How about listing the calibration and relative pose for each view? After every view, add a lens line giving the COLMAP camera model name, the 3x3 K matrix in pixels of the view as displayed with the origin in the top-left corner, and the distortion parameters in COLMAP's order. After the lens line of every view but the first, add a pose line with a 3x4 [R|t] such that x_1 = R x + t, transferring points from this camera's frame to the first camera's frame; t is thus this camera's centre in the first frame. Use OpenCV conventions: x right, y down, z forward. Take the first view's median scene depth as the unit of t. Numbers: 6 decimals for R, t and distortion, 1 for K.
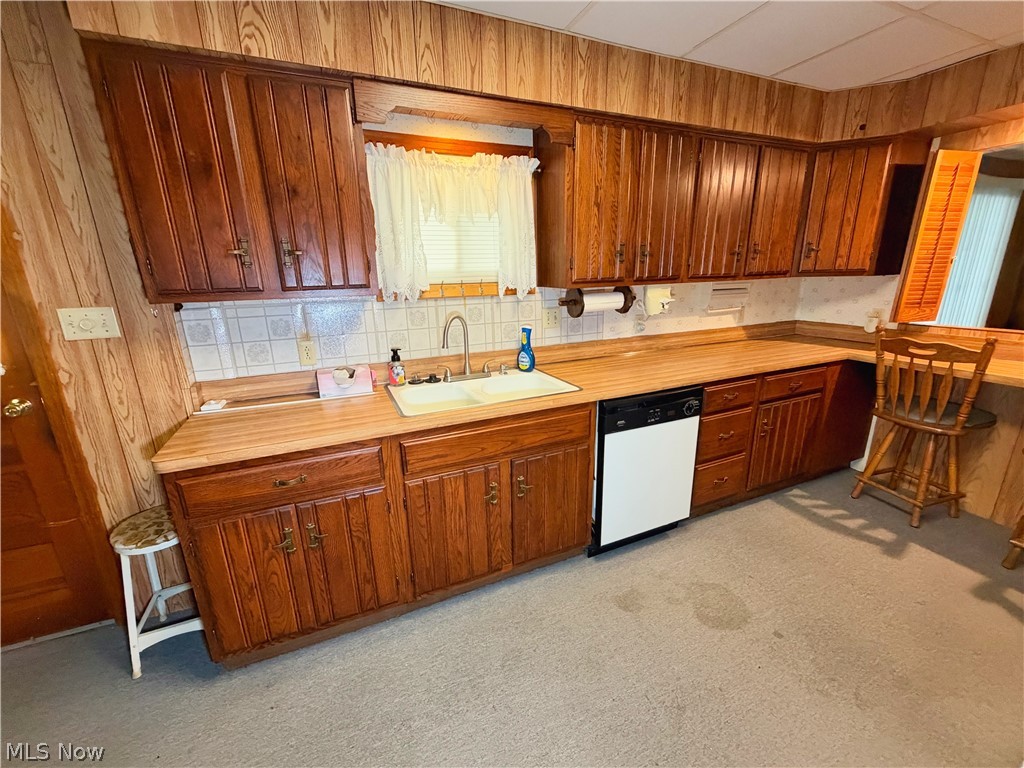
lens RADIAL K [[417.5, 0, 512.6], [0, 417.5, 385.2], [0, 0, 1]] dist [0.000145, 0.000064]
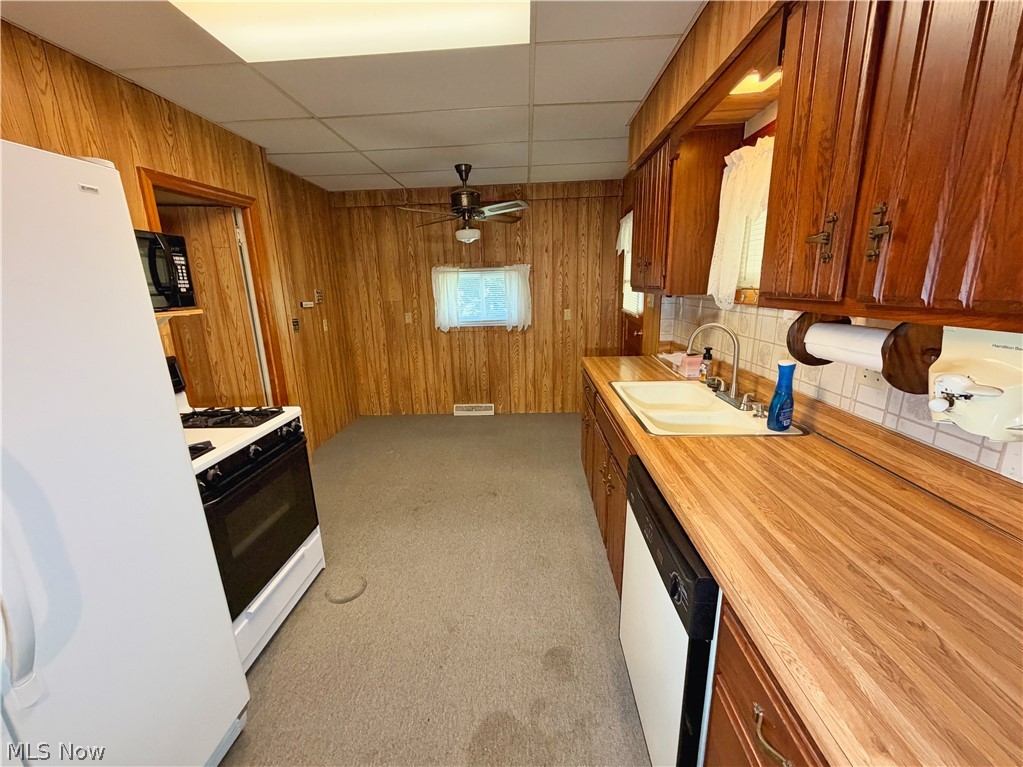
lens RADIAL K [[417.1, 0, 505.5], [0, 417.1, 384.8], [0, 0, 1]] dist [0.000145, 0.000064]
pose [[-0.461386, 0.243249, -0.853202, 0.849410], [-0.199759, 0.908504, 0.367039, -0.276284], [0.864419, 0.339781, -0.370580, 0.940270]]
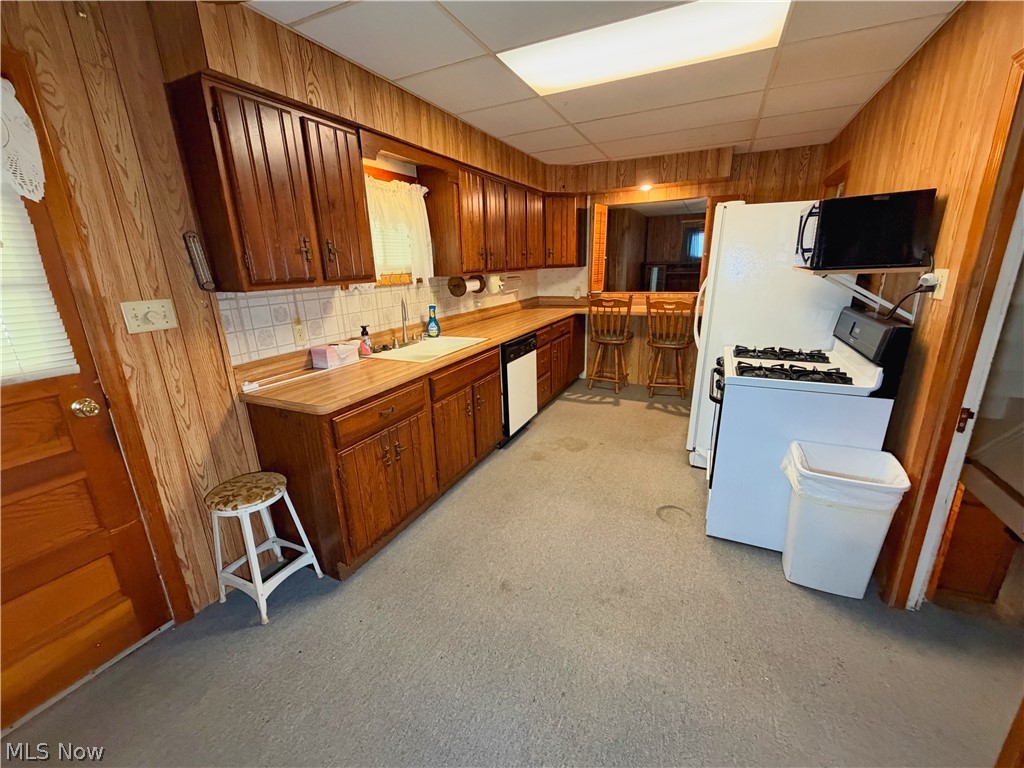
lens RADIAL K [[417.5, 0, 515.3], [0, 417.5, 385.4], [0, 0, 1]] dist [0.000145, 0.000064]
pose [[0.753738, -0.187498, 0.629860, -0.743086], [0.186957, 0.980011, 0.068006, 0.088013], [-0.630021, 0.066498, 0.773725, -0.264945]]
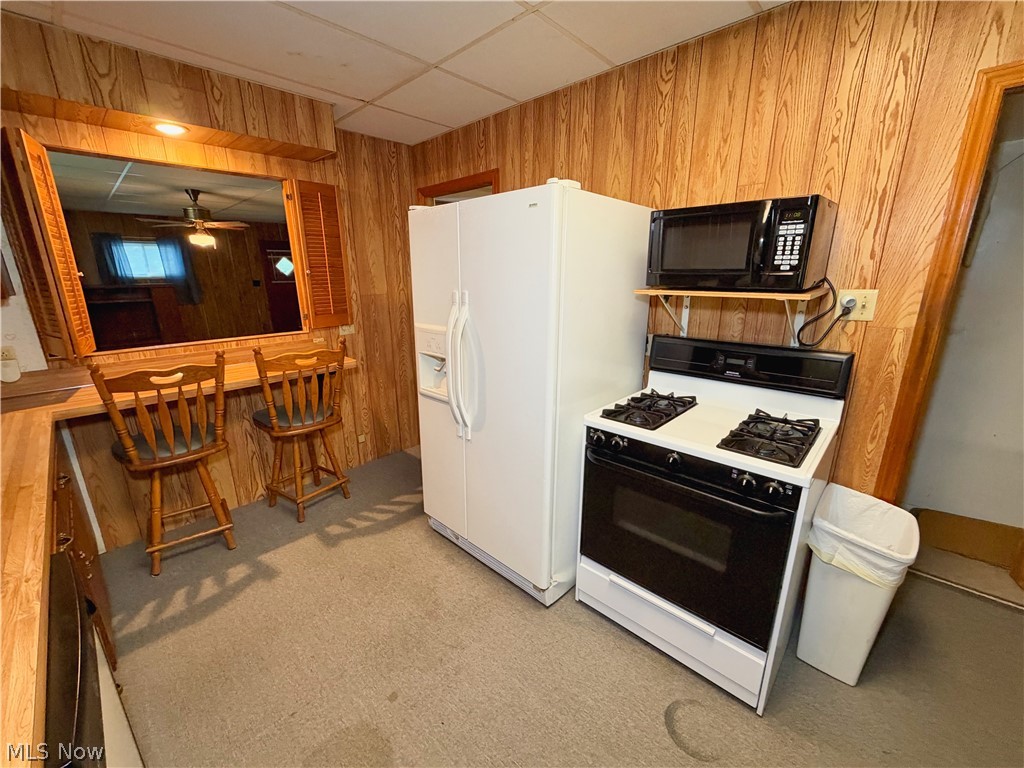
lens RADIAL K [[417.5, 0, 512.6], [0, 417.5, 385.9], [0, 0, 1]] dist [0.000145, 0.000064]
pose [[-0.377518, -0.220045, 0.899478, -0.085453], [0.264760, 0.905157, 0.332557, -0.179518], [-0.887346, 0.363692, -0.283454, 0.652465]]
